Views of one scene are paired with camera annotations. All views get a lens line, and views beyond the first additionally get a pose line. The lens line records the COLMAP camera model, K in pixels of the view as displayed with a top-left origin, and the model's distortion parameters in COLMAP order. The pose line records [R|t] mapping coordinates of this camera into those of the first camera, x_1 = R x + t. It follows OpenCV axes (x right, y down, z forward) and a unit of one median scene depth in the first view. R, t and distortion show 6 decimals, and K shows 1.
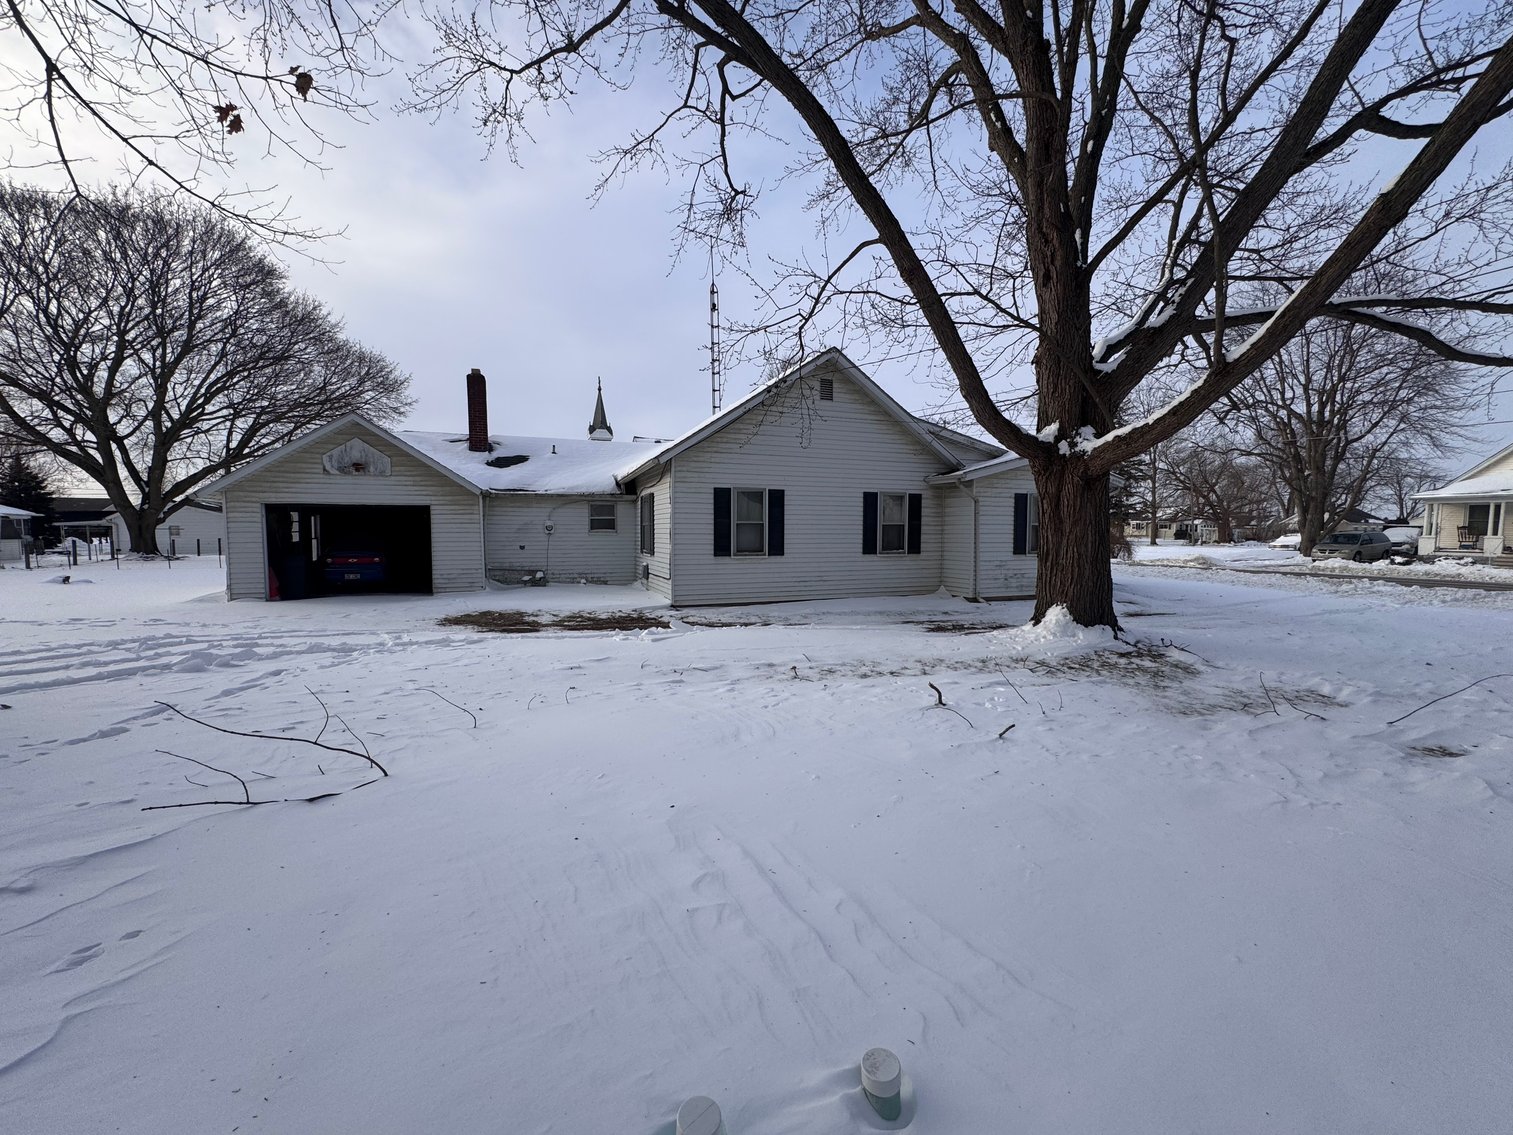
lens RADIAL K [[599.8, 0, 759.9], [0, 599.8, 563.2], [0, 0, 1]] dist [-0.001023, -0.000359]
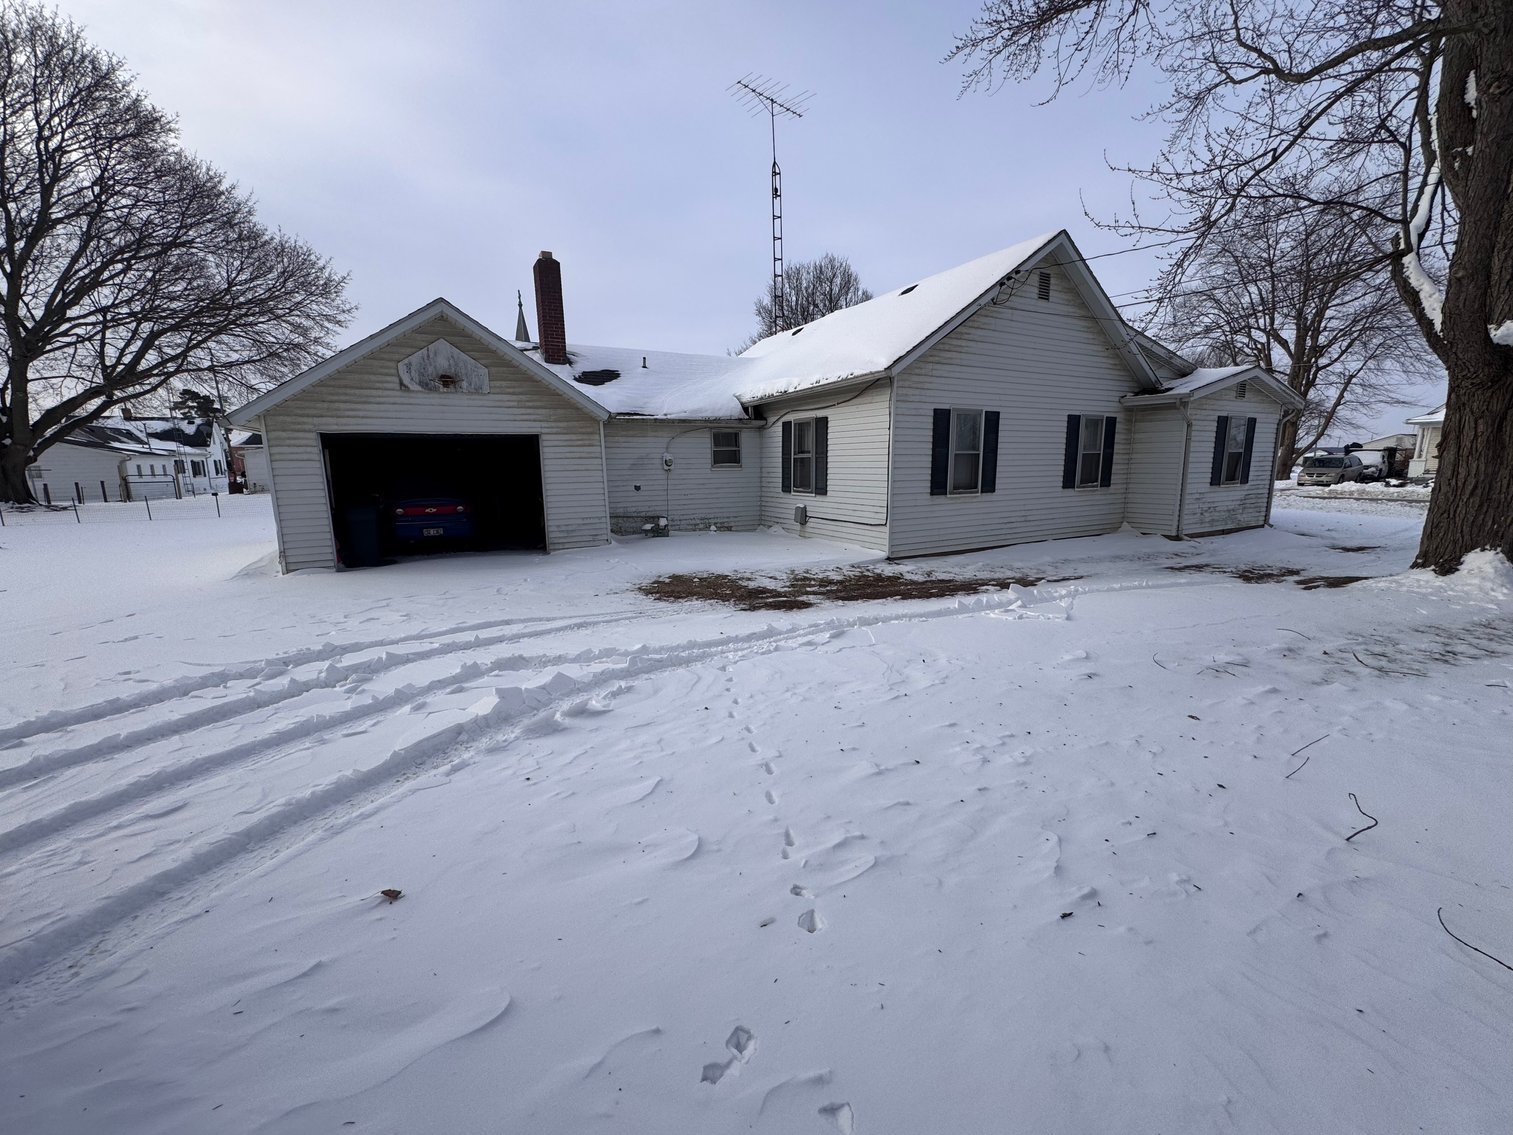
lens RADIAL K [[599.8, 0, 759.9], [0, 599.8, 563.2], [0, 0, 1]] dist [-0.001023, -0.000359]
pose [[0.990411, -0.035943, 0.133393, -0.373298], [0.020550, 0.993150, 0.115026, -0.016639], [-0.136613, -0.111181, 0.984366, 0.200096]]
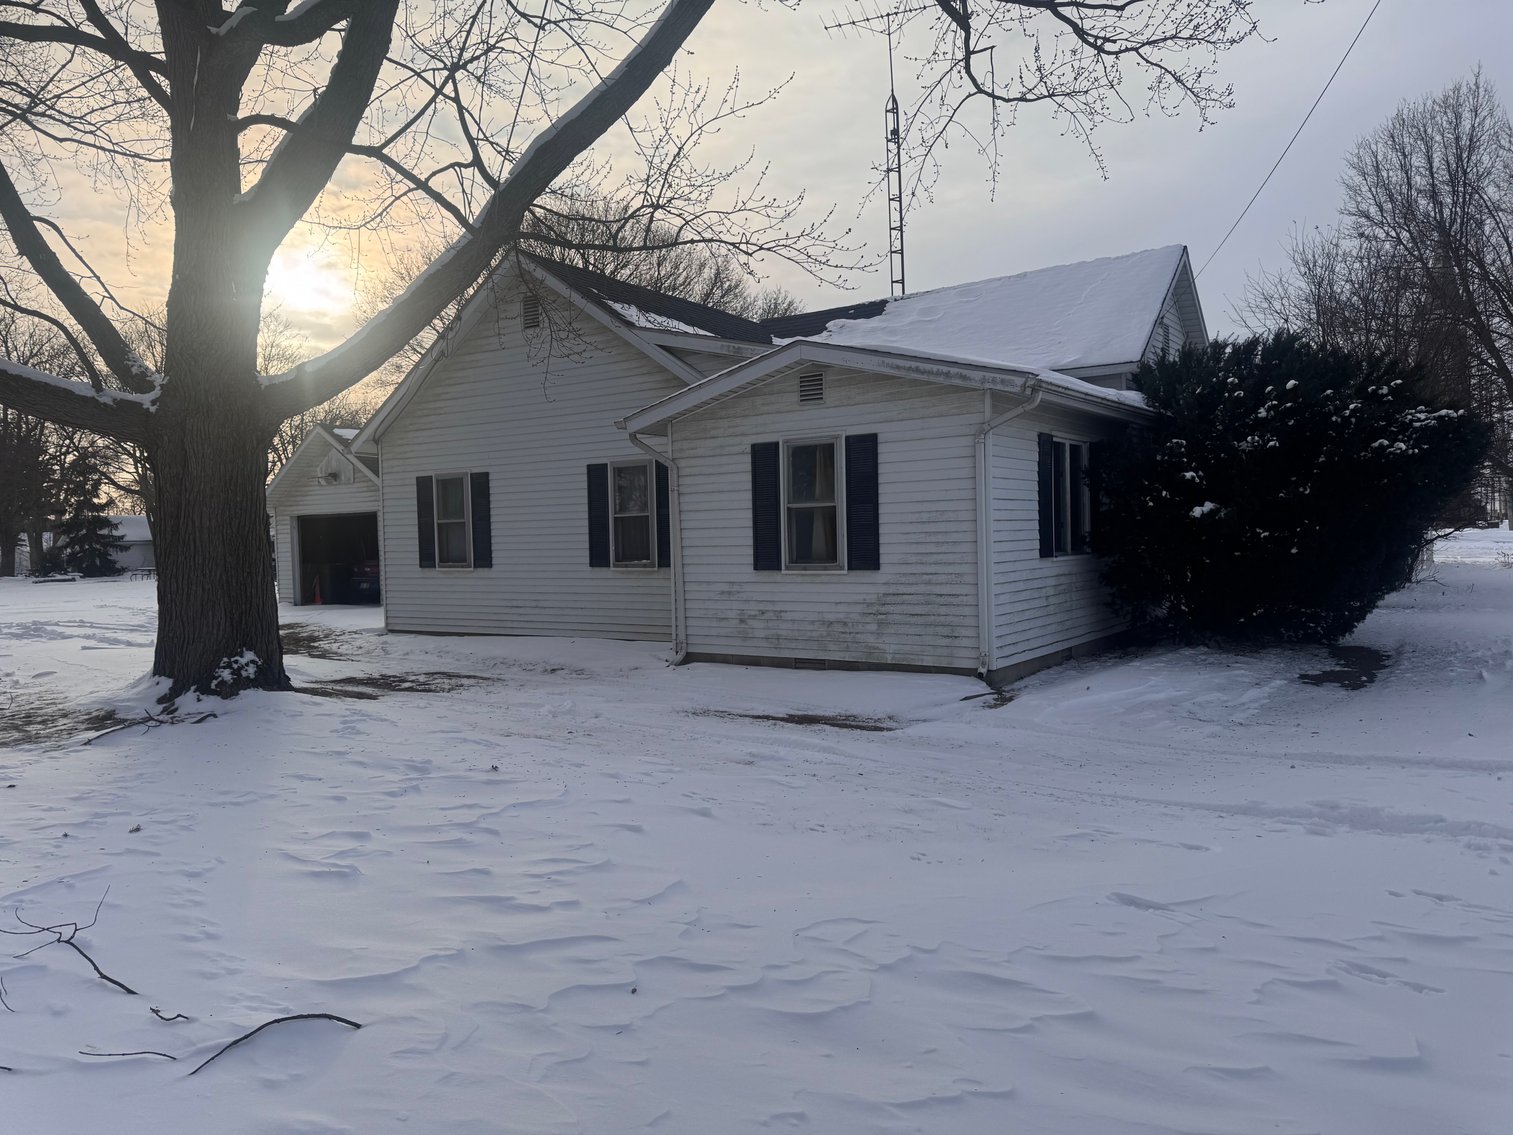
lens RADIAL K [[1061.0, 0, 763.1], [0, 1061.0, 565.5], [0, 0, 1]] dist [0.039003, -0.040488]
pose [[0.570748, 0.008171, -0.821084, 1.144643], [-0.017923, 0.999836, -0.002508, -0.016790], [0.820929, 0.016148, 0.570801, 0.526160]]
